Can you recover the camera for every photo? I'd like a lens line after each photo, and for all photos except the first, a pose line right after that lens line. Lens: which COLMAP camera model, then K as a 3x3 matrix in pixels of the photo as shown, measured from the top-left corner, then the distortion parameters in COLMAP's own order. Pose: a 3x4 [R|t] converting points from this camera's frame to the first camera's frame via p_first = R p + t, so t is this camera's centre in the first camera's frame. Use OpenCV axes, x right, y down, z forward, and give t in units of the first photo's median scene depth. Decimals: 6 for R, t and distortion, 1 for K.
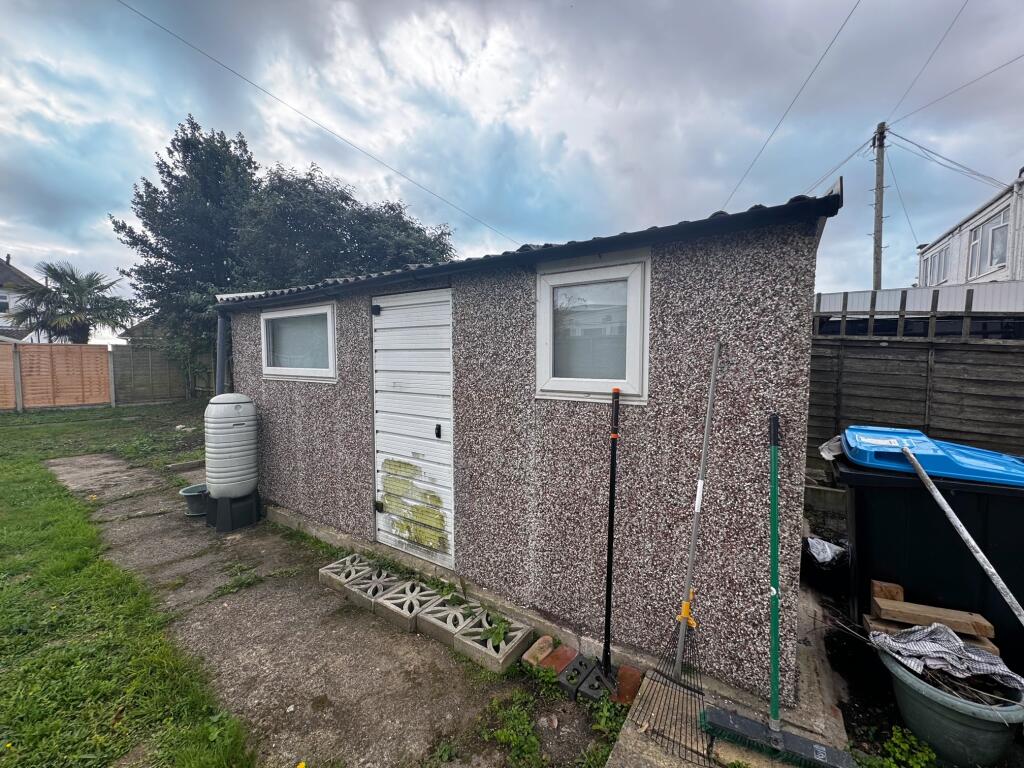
lens RADIAL K [[406.9, 0, 512.9], [0, 406.9, 383.3], [0, 0, 1]] dist [-0.000585, -0.000118]
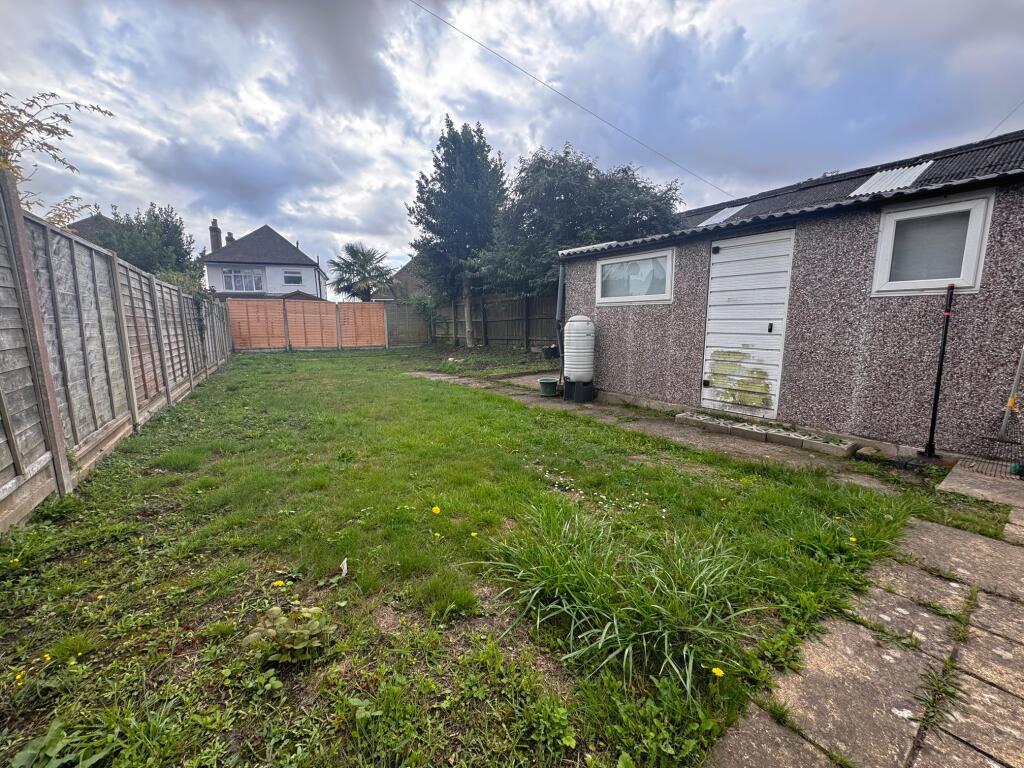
lens RADIAL K [[406.9, 0, 513.8], [0, 406.9, 383.1], [0, 0, 1]] dist [-0.000585, -0.000118]
pose [[0.942091, 0.042330, -0.332675, -0.539483], [-0.010775, 0.995310, 0.096130, 0.177297], [0.335184, -0.086979, 0.938129, -0.717651]]
